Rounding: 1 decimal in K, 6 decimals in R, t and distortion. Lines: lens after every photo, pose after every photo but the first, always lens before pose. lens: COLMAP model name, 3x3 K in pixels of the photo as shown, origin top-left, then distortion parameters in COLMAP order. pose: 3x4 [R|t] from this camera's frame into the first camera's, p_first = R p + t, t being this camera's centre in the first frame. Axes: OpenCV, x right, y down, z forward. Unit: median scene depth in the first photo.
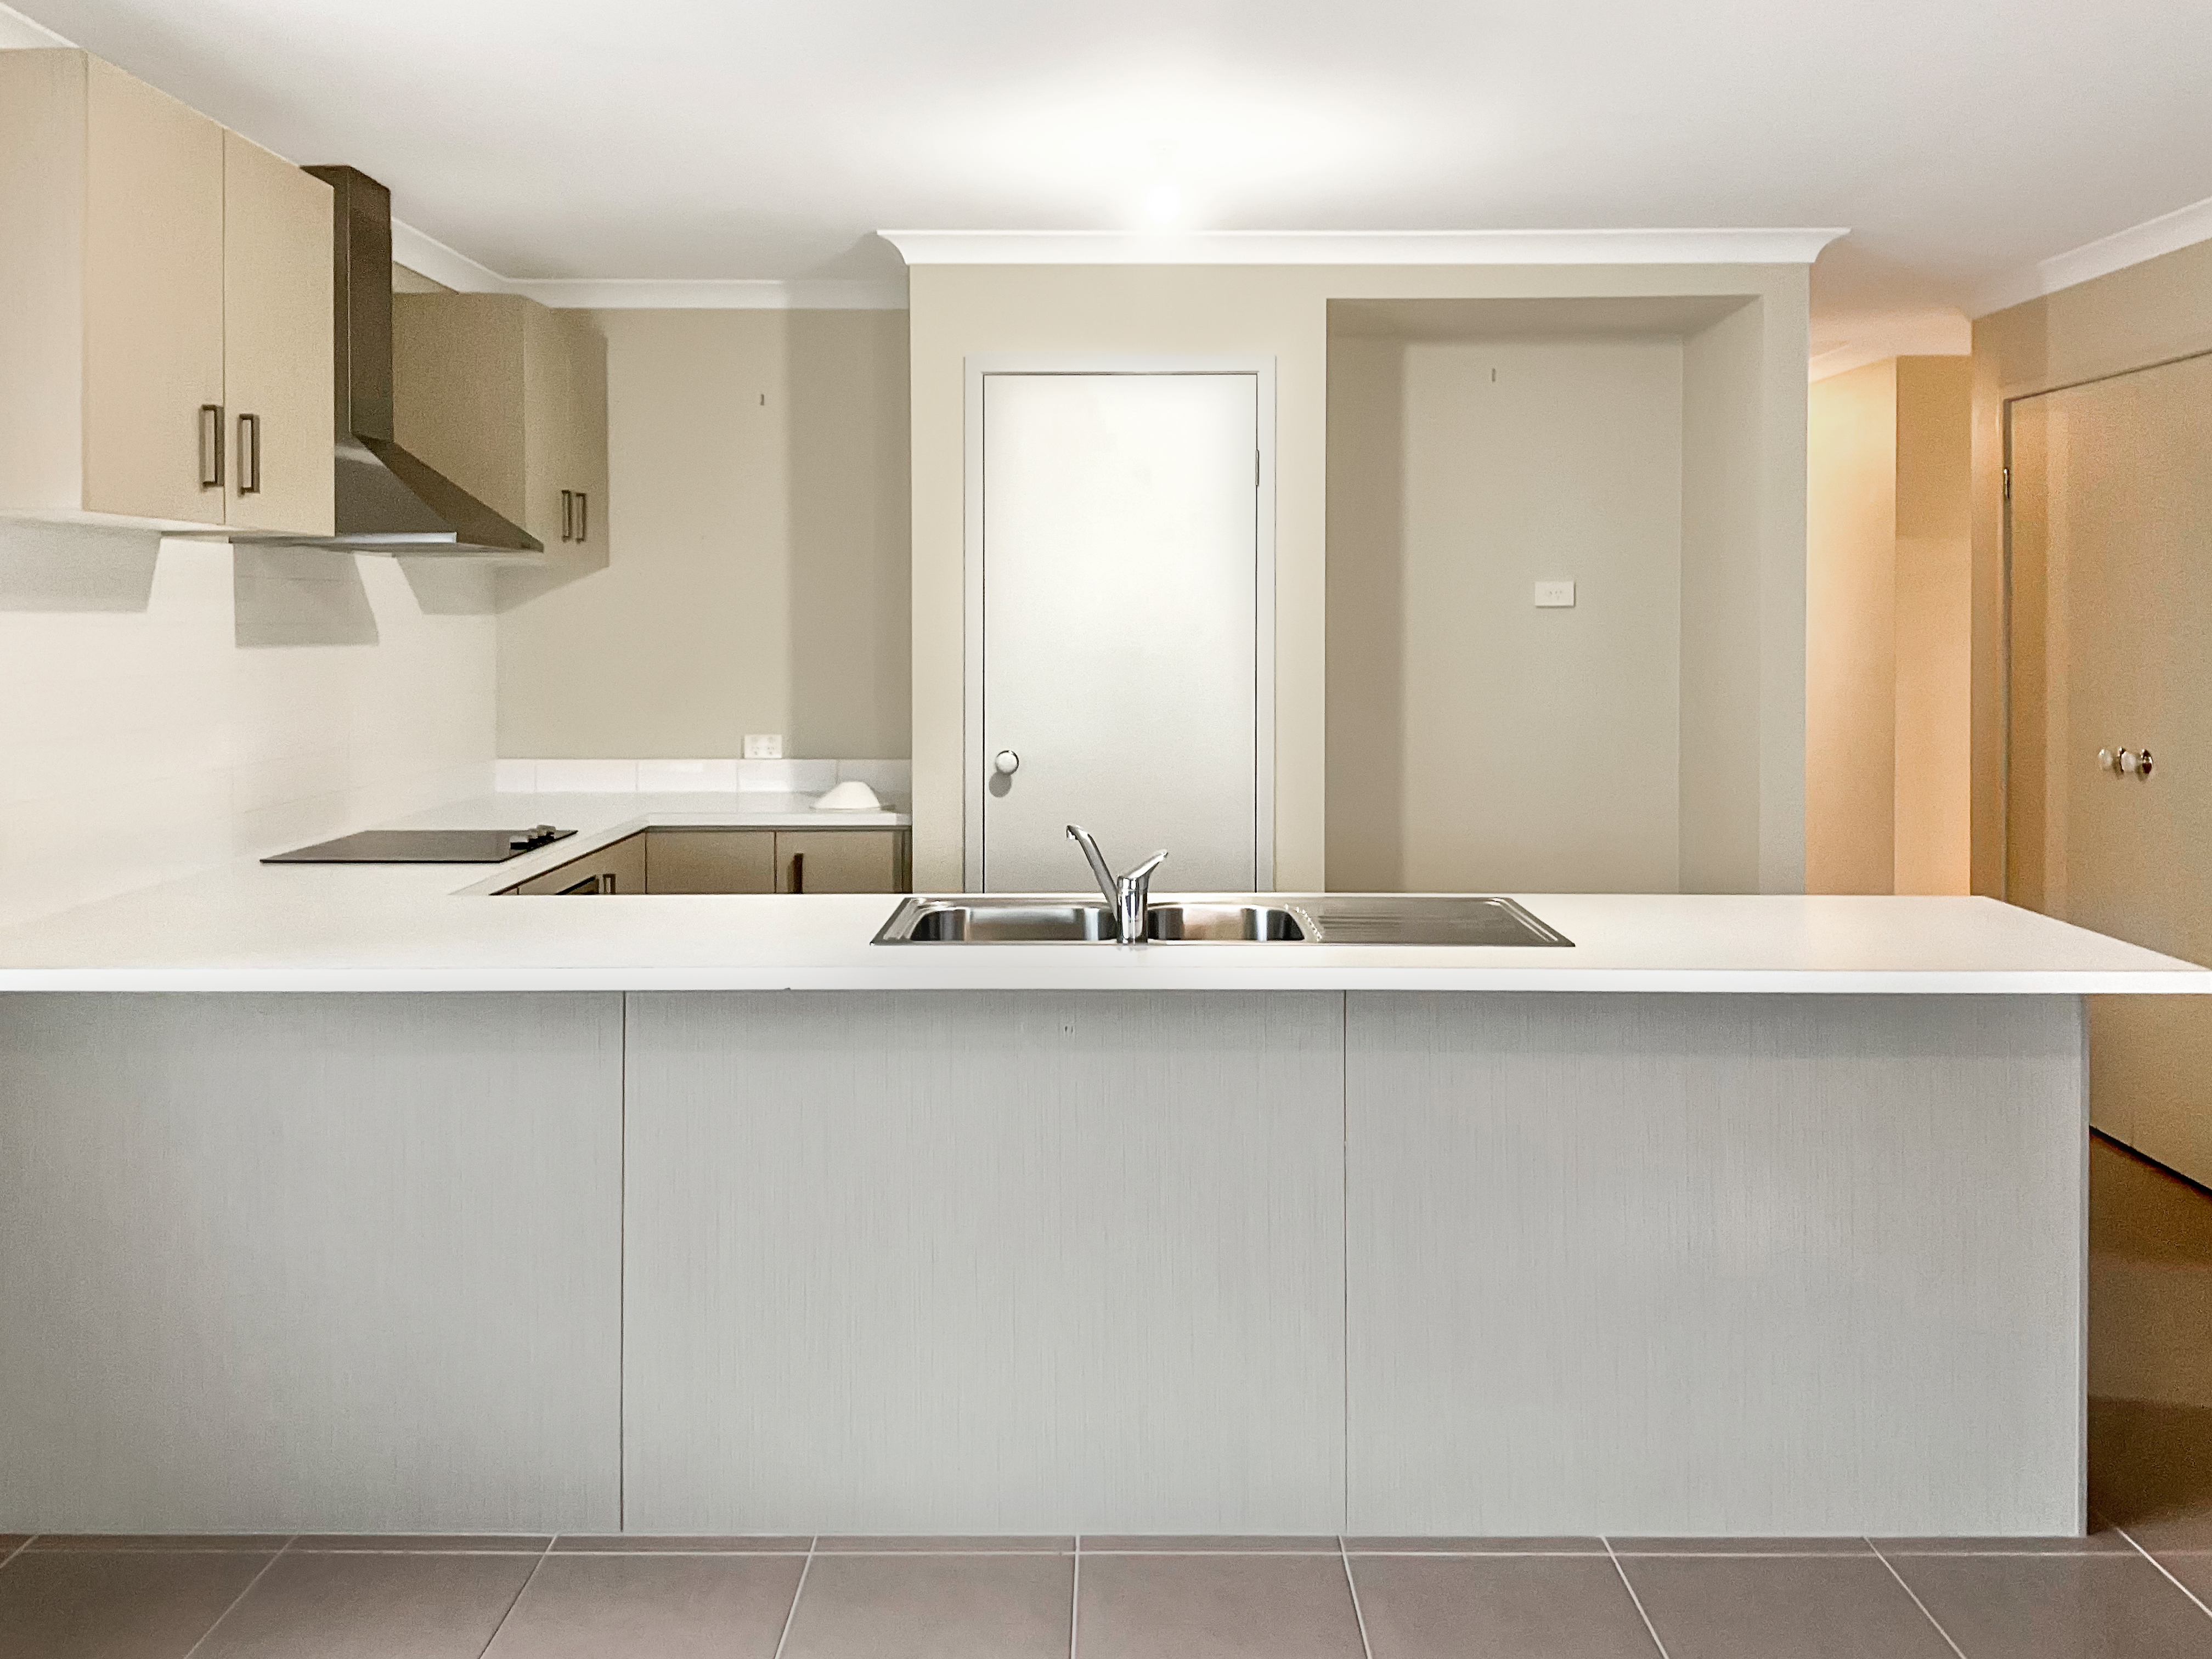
lens RADIAL K [[1913.0, 0, 1106.0], [0, 1913.0, 636.6], [0, 0, 1]] dist [0.096603, -0.156020]
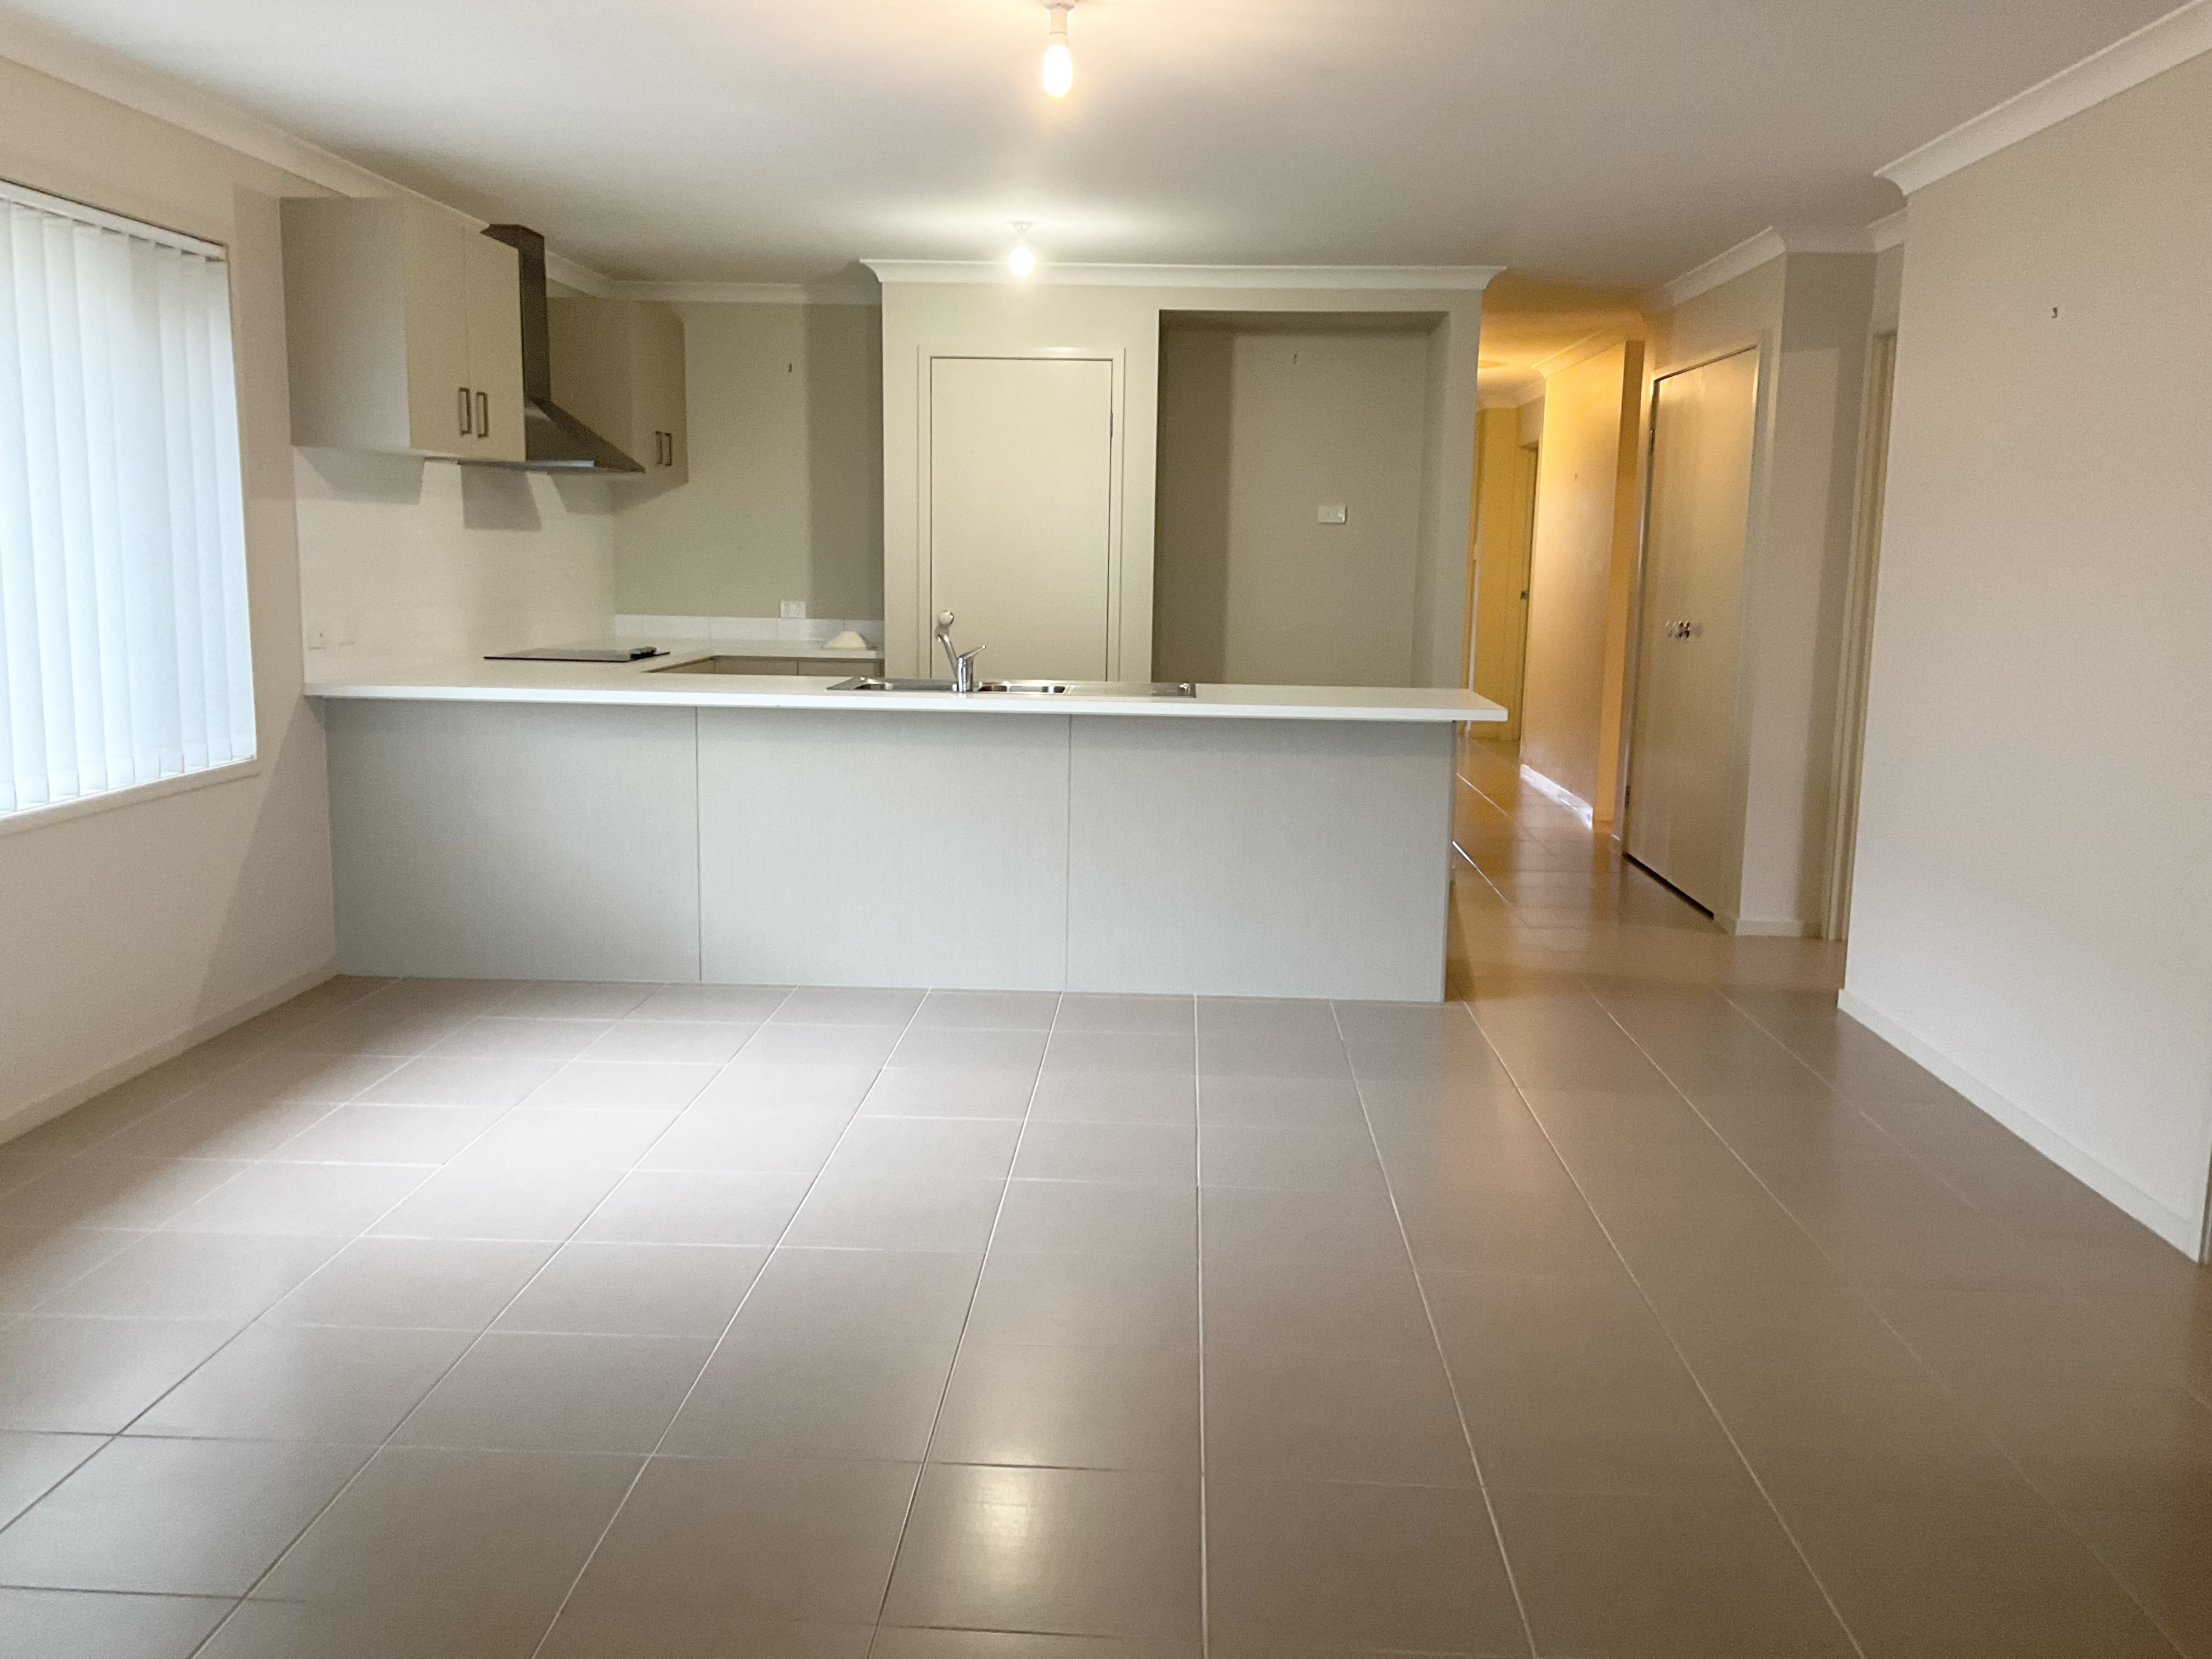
lens RADIAL K [[1895.4, 0, 1106.0], [0, 1895.4, 829.5], [0, 0, 1]] dist [0.095912, -0.000142]
pose [[0.998930, 0.023290, -0.039954, 0.146999], [-0.017440, 0.989859, 0.140975, 0.016699], [0.042832, -0.140128, 0.989207, -0.546993]]
